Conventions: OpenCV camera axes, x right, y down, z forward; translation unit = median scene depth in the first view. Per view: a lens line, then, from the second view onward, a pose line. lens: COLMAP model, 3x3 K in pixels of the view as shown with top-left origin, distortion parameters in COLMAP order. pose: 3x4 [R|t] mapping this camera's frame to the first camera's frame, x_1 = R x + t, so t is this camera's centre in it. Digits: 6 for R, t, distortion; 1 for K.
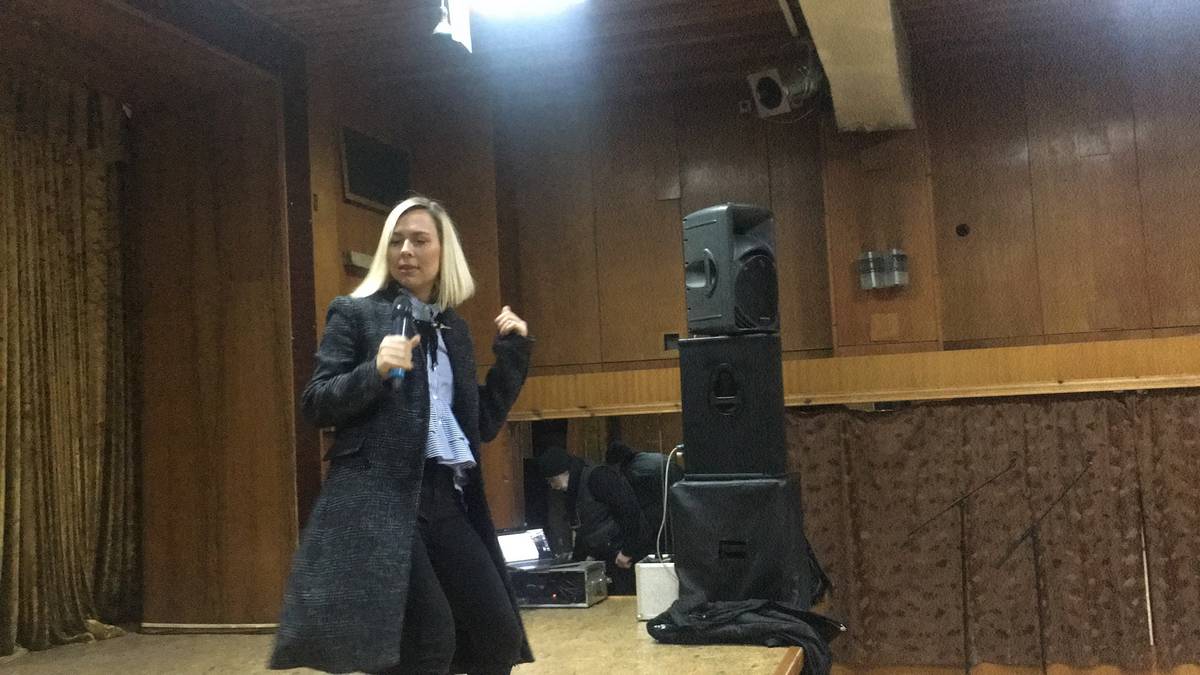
lens RADIAL K [[1310.7, 0, 600.1], [0, 1310.7, 331.7], [0, 0, 1]] dist [0.124256, 0.000000]
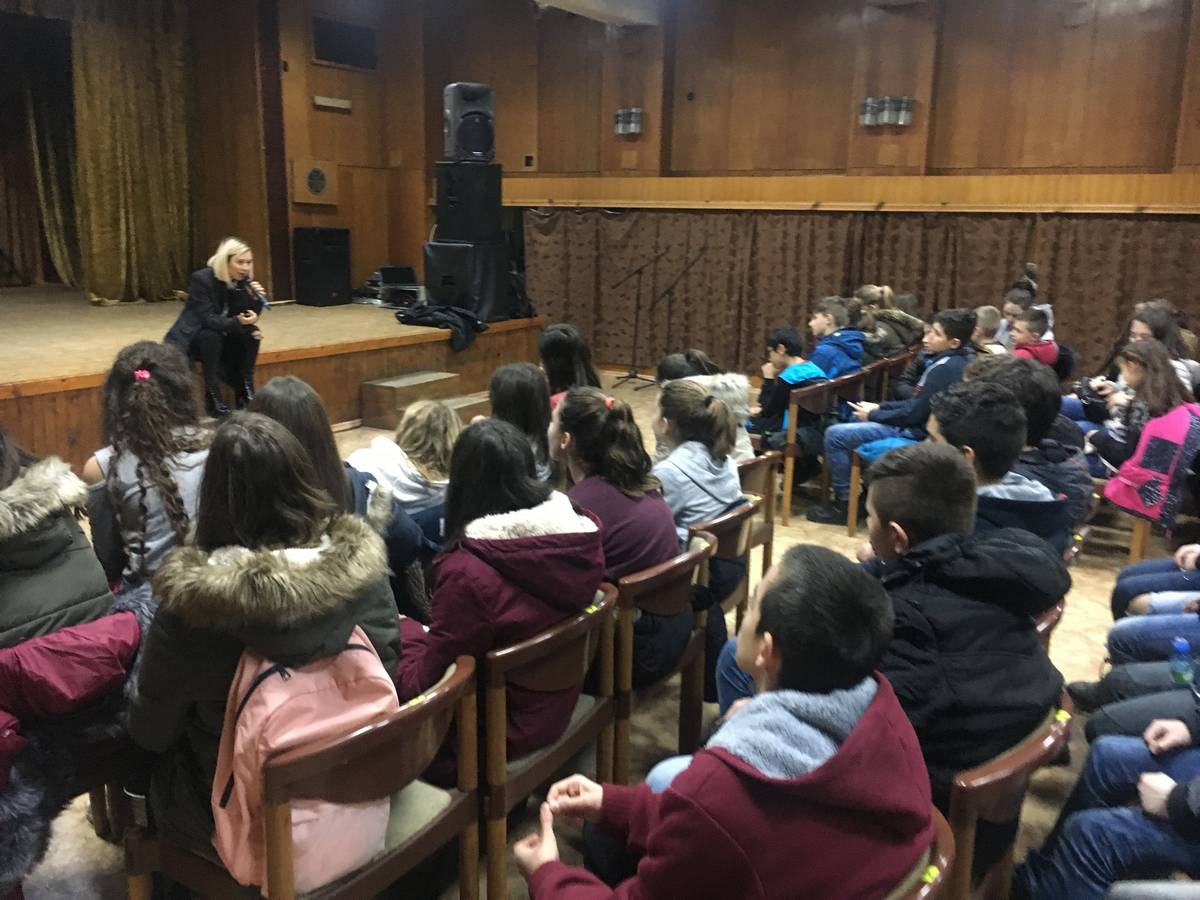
lens RADIAL K [[1026.9, 0, 600.2], [0, 1026.9, 453.3], [0, 0, 1]] dist [0.013311, 0.002580]
pose [[0.962162, 0.125127, -0.242050, 0.543290], [-0.047931, 0.952195, 0.301707, -0.039938], [0.268231, -0.278690, 0.922163, -0.267425]]
